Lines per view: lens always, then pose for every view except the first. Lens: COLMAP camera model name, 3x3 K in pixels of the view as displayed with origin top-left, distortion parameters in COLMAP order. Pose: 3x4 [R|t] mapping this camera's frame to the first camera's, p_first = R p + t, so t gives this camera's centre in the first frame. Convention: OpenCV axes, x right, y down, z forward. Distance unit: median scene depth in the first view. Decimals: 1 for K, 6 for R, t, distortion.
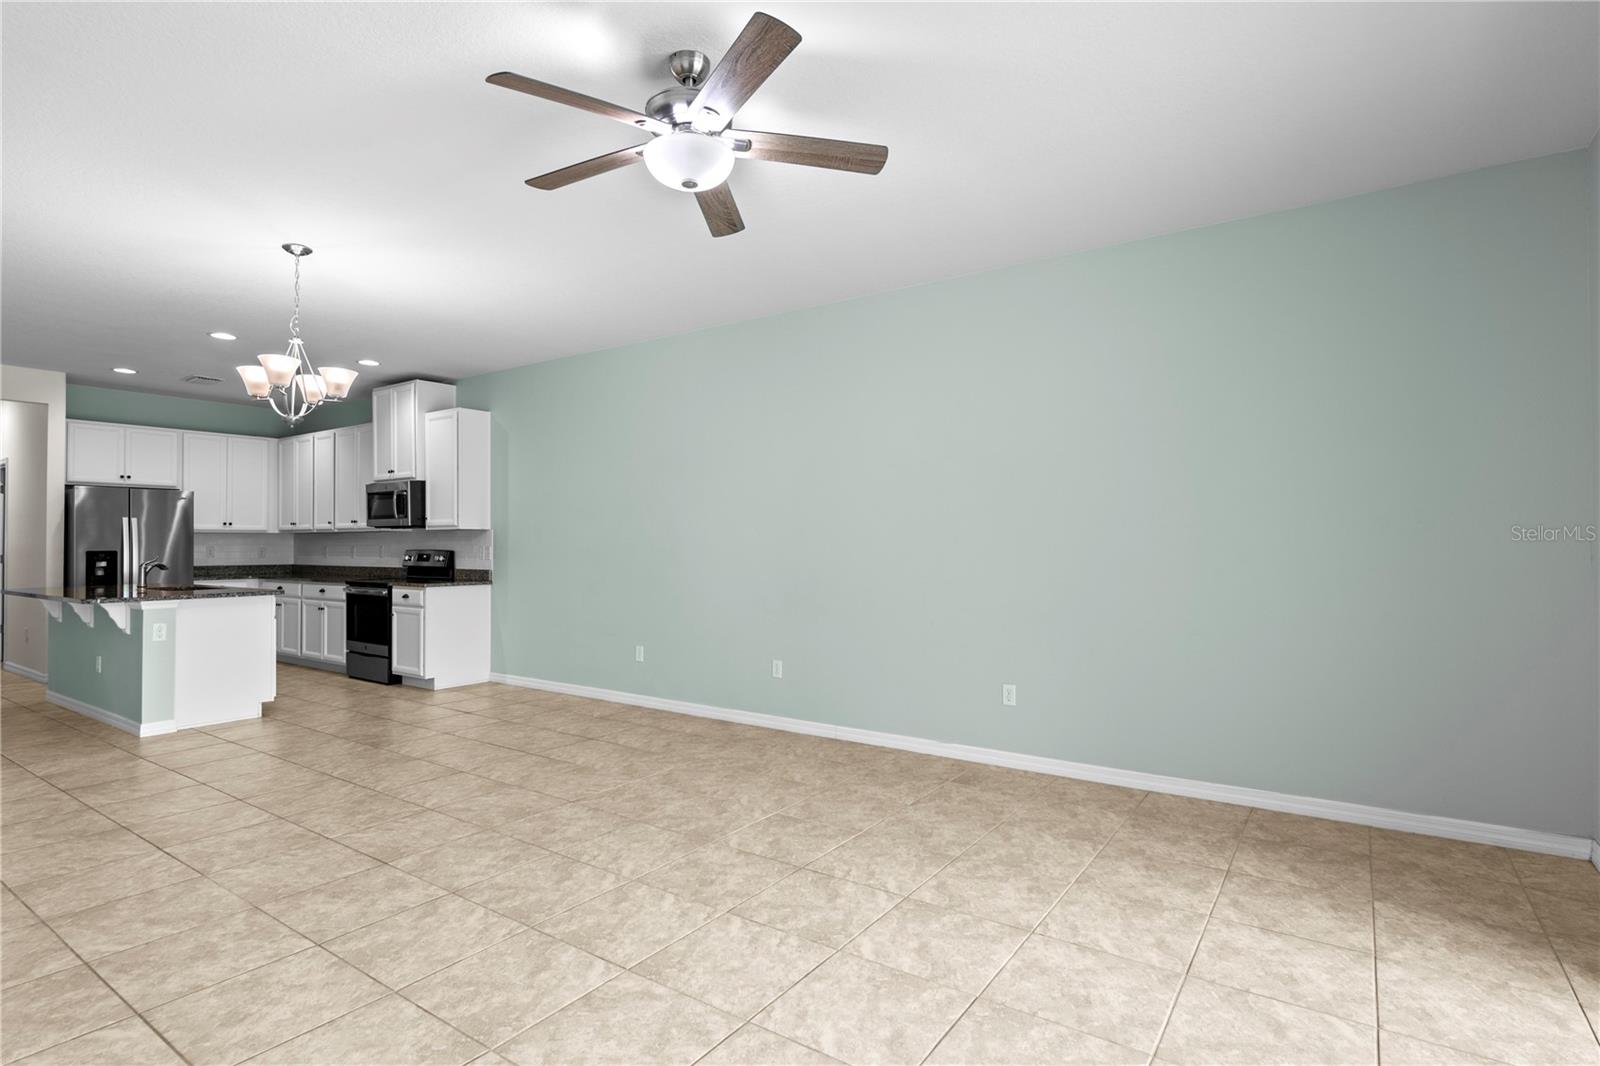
lens RADIAL K [[800.6, 0, 797.0], [0, 800.6, 535.2], [0, 0, 1]] dist [0.000313, -0.001207]
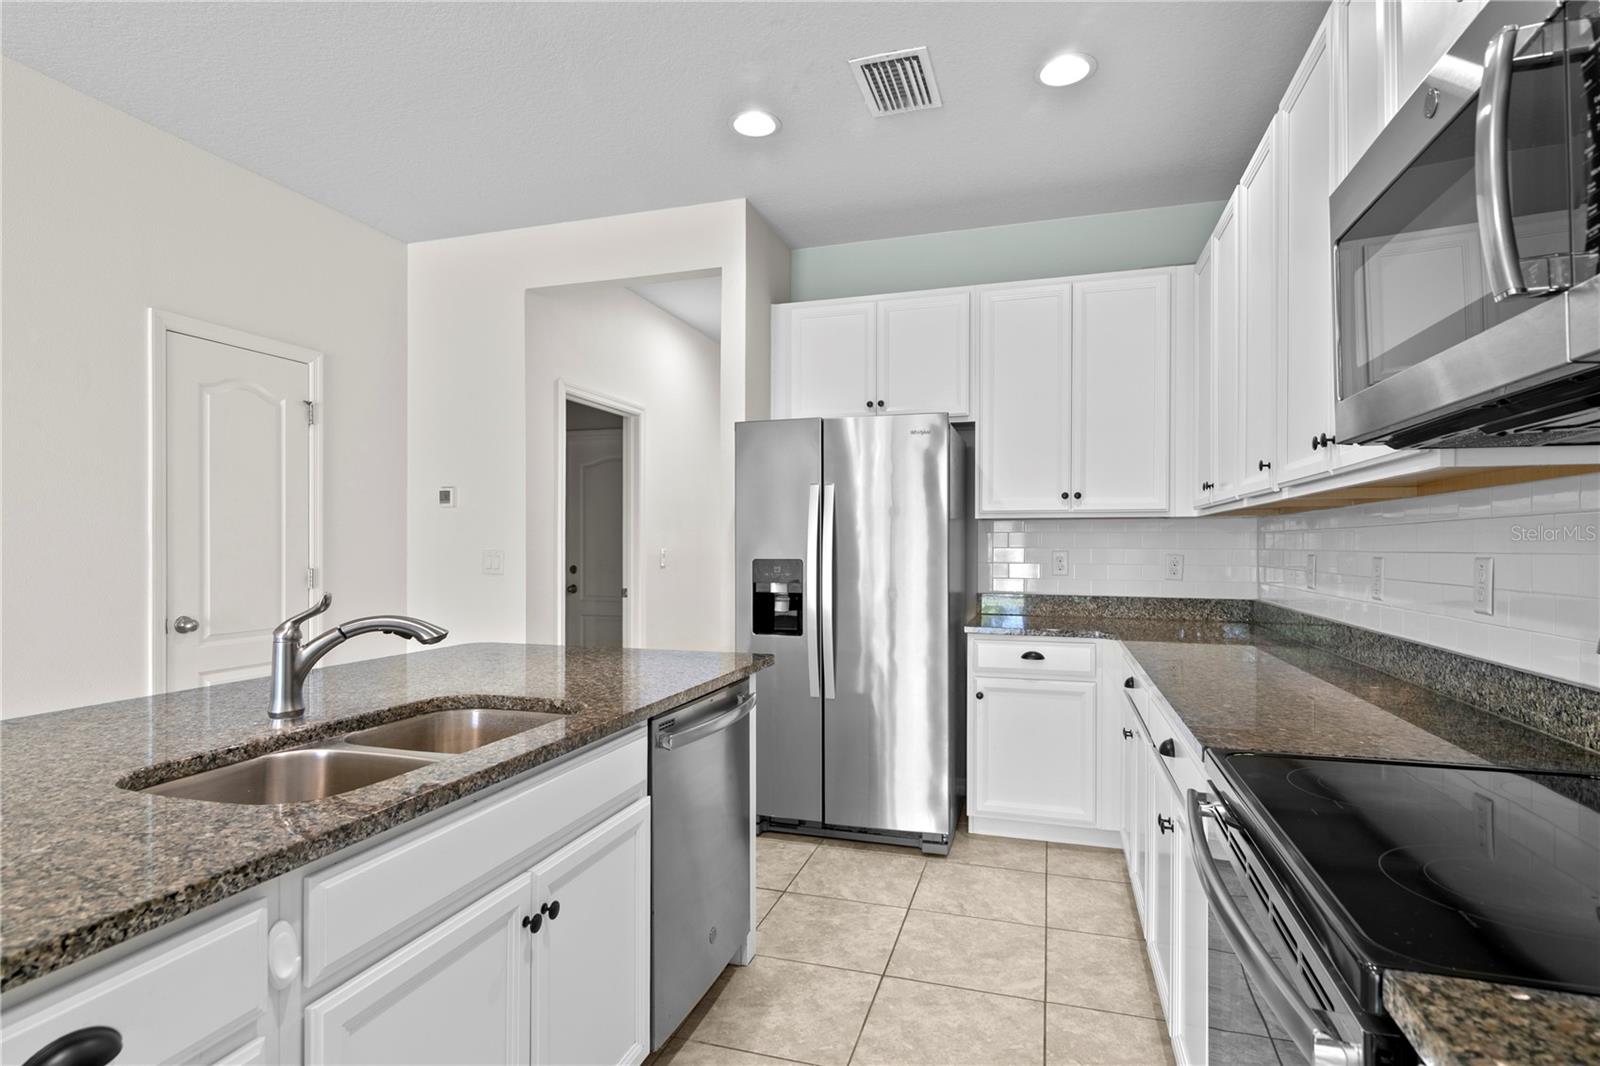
lens RADIAL K [[808.0, 0, 797.6], [0, 808.0, 550.3], [0, 0, 1]] dist [0.000429, 0.000111]
pose [[0.303778, 0.007631, -0.952712, -0.862650], [0.008417, 0.999907, 0.010692, 0.018911], [0.952706, -0.011267, 0.303685, 1.770495]]
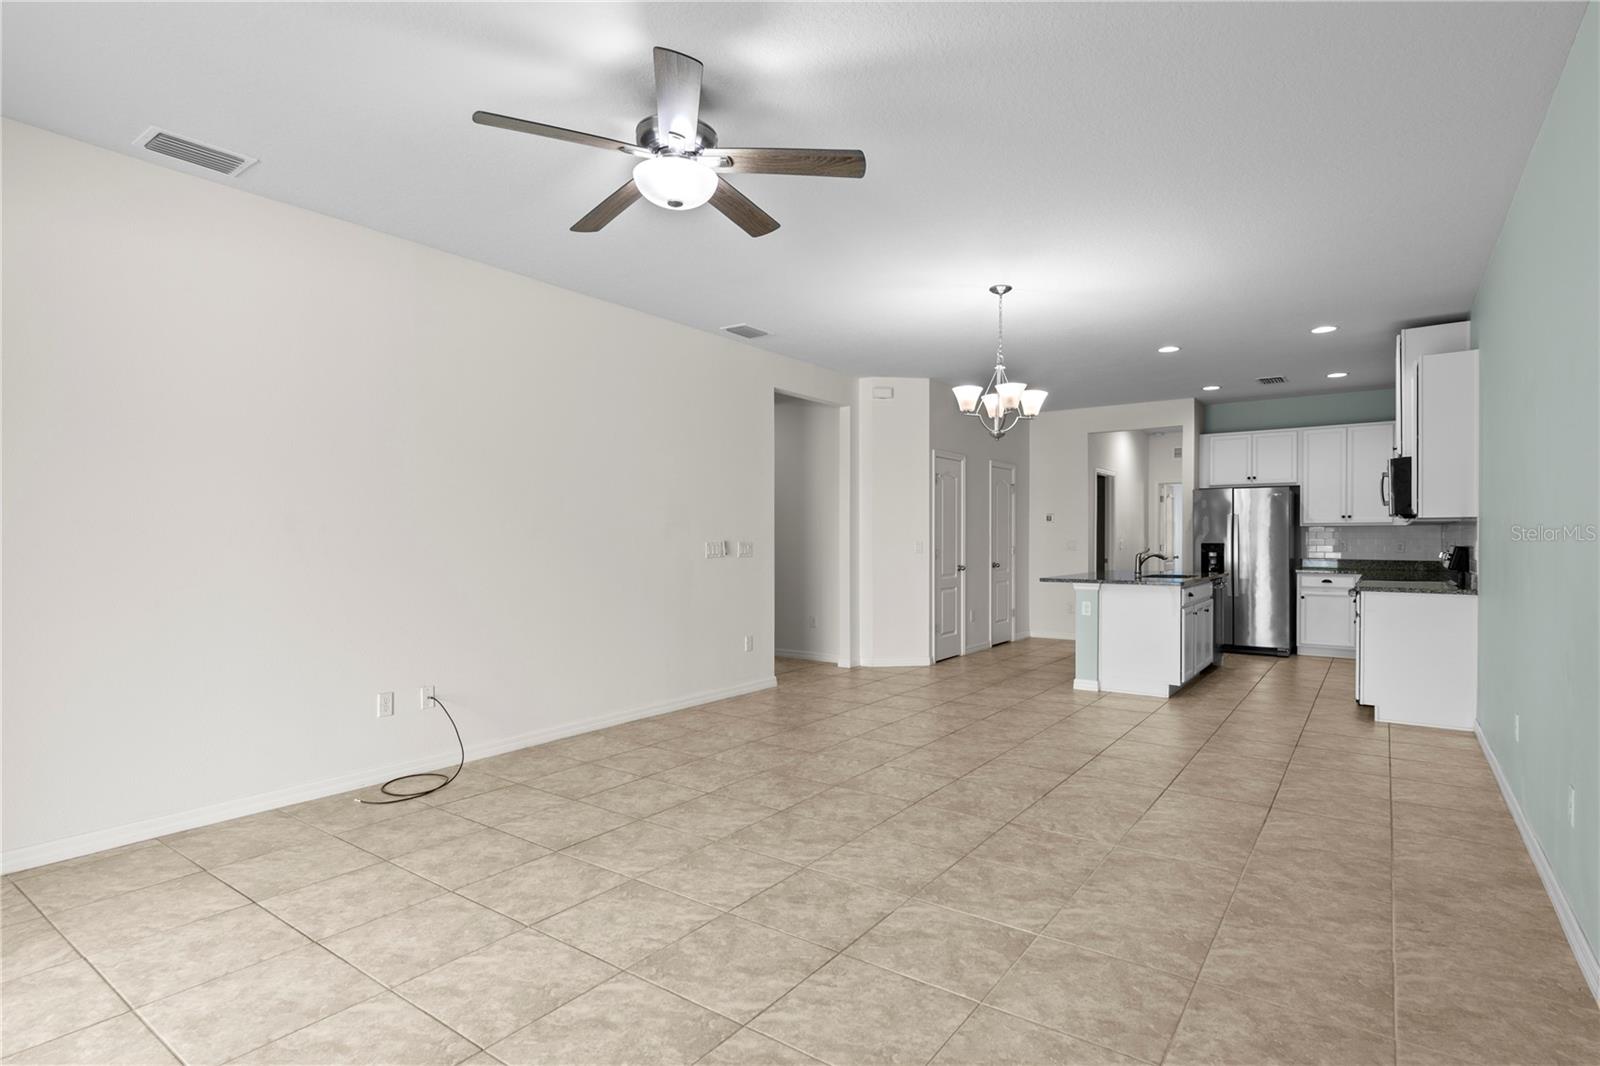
lens RADIAL K [[806.7, 0, 800.5], [0, 806.7, 548.9], [0, 0, 1]] dist [0.000610, -0.001055]
pose [[-0.015939, 0.014411, -0.999769, 0.673452], [0.011119, 0.999837, 0.014234, 0.008510], [0.999811, -0.010889, -0.016097, 0.836485]]
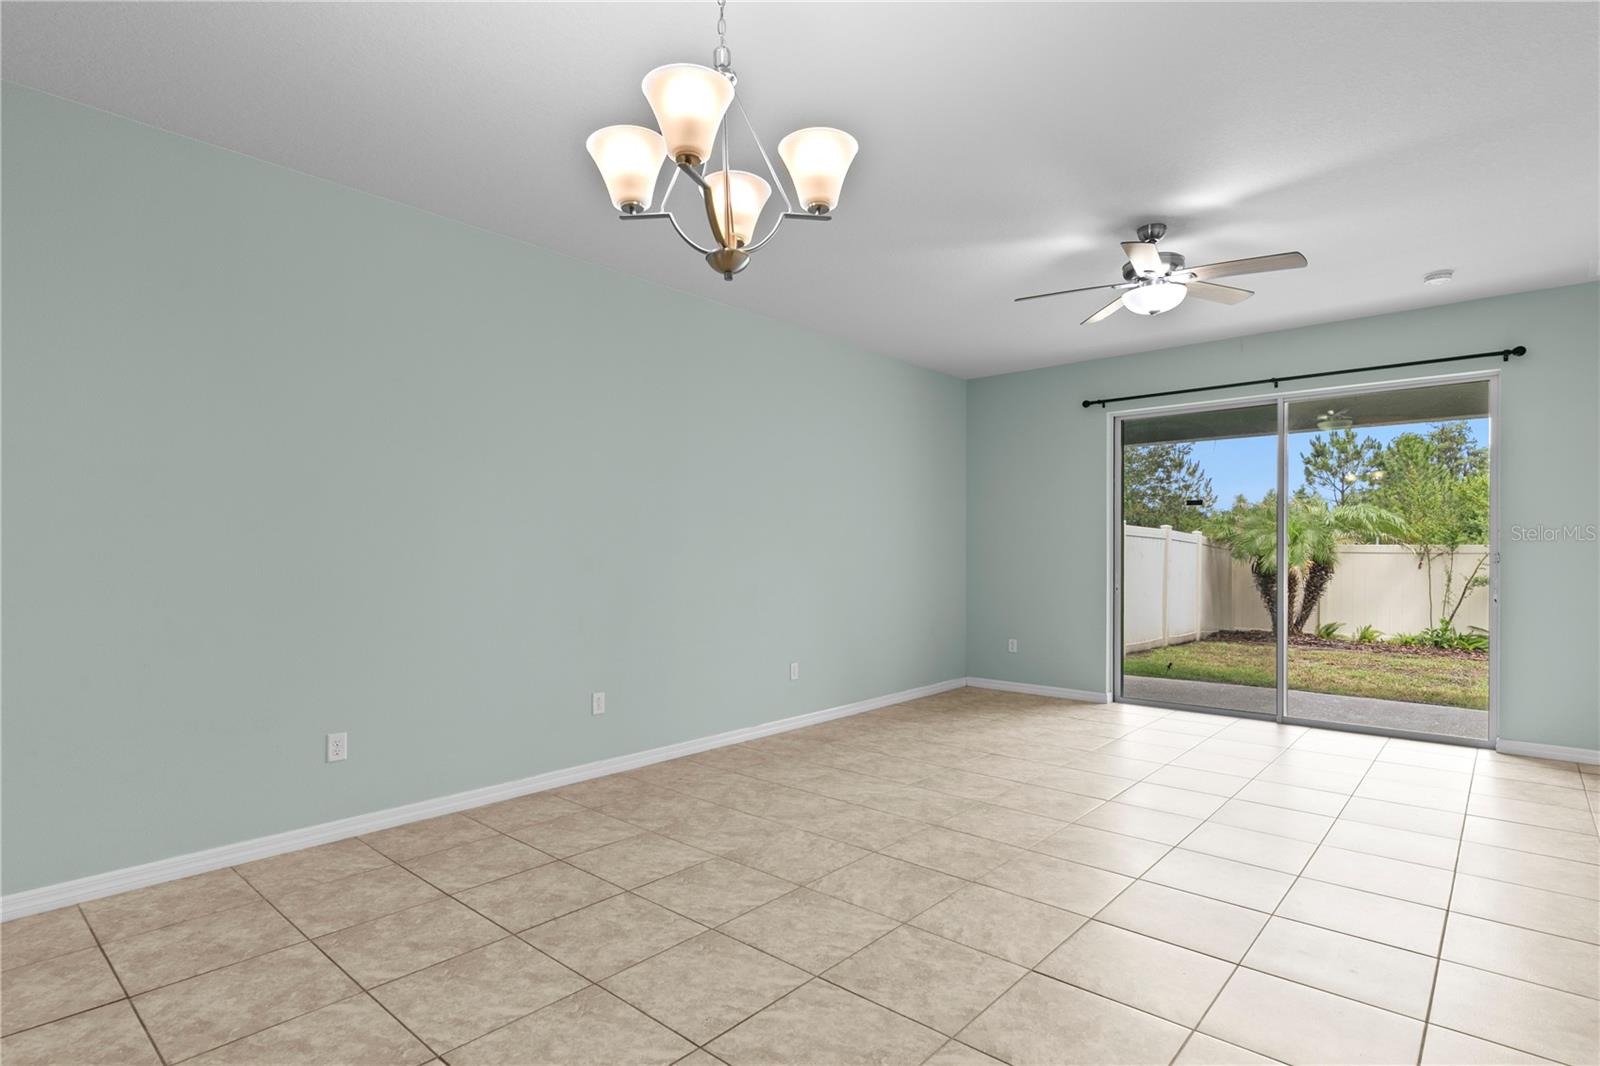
lens RADIAL K [[811.1, 0, 800.4], [0, 811.1, 551.8], [0, 0, 1]] dist [0.002237, -0.000720]
pose [[0.112582, -0.001313, 0.993642, -1.230040], [-0.011983, 0.999925, 0.002679, 0.012129], [-0.993570, -0.012209, 0.112558, 1.053525]]
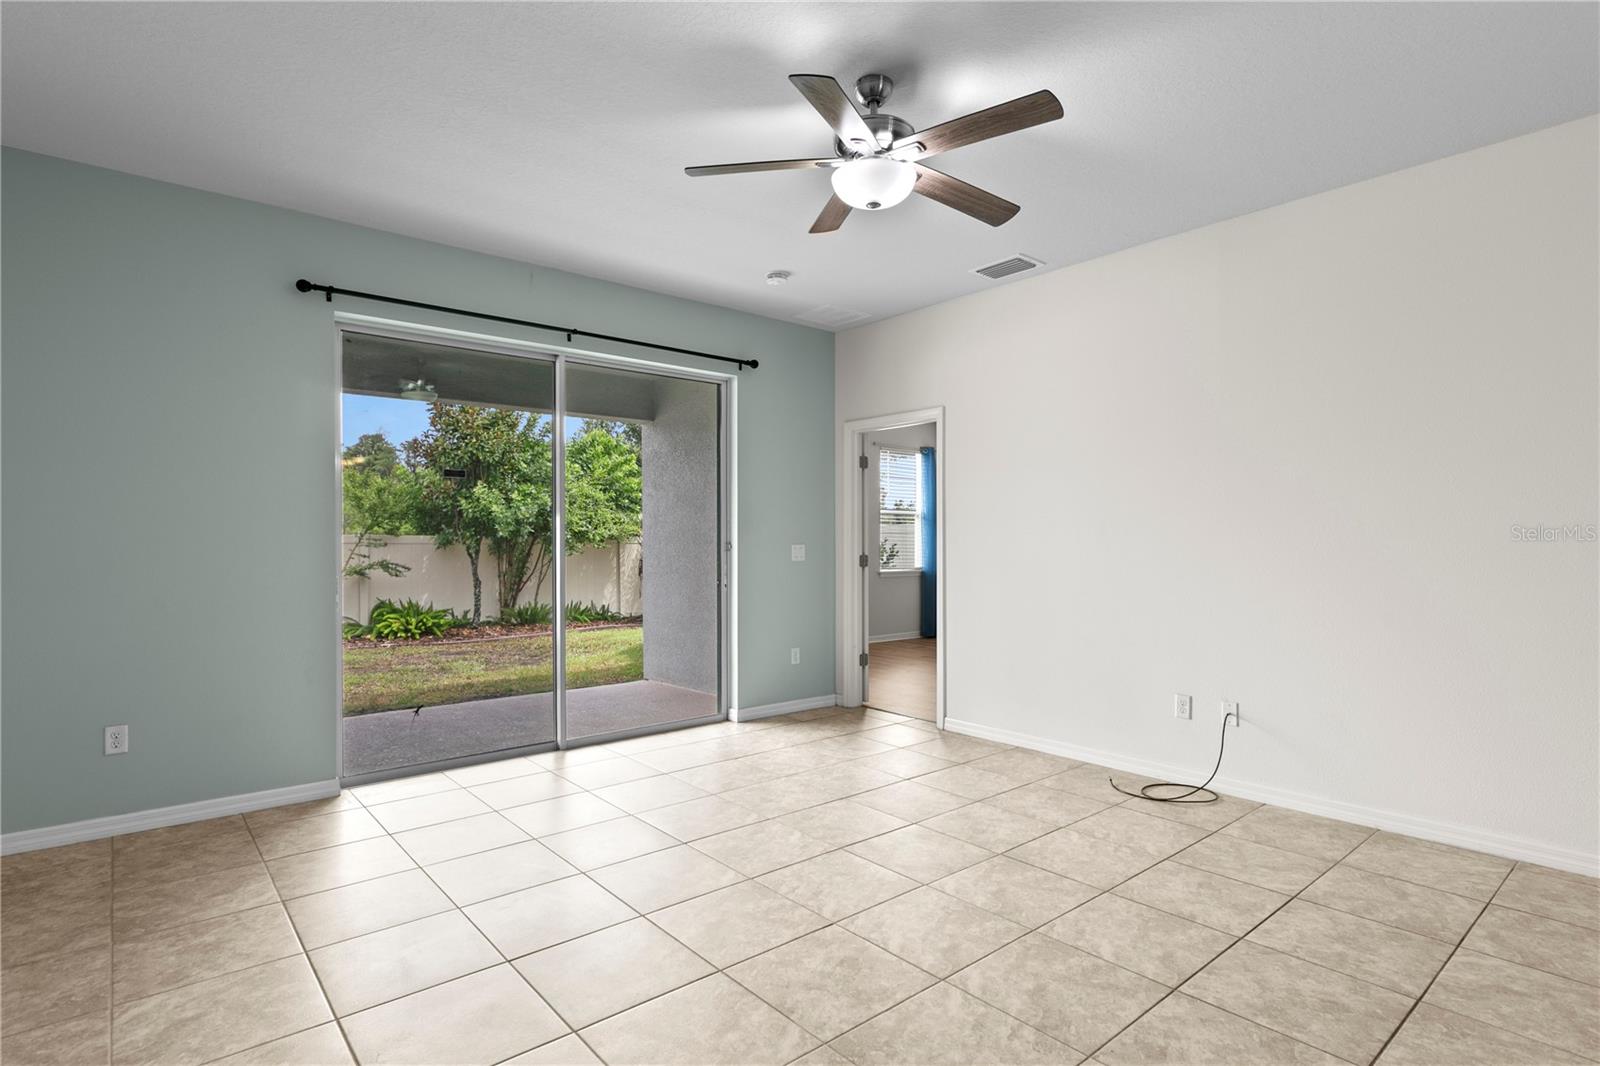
lens RADIAL K [[806.4, 0, 796.4], [0, 806.4, 544.6], [0, 0, 1]] dist [-0.000245, -0.001085]
pose [[-0.966671, 0.001067, 0.256018, -0.220189], [-0.000193, 0.999988, -0.004898, 0.015915], [-0.256020, -0.004784, -0.966660, 1.467318]]
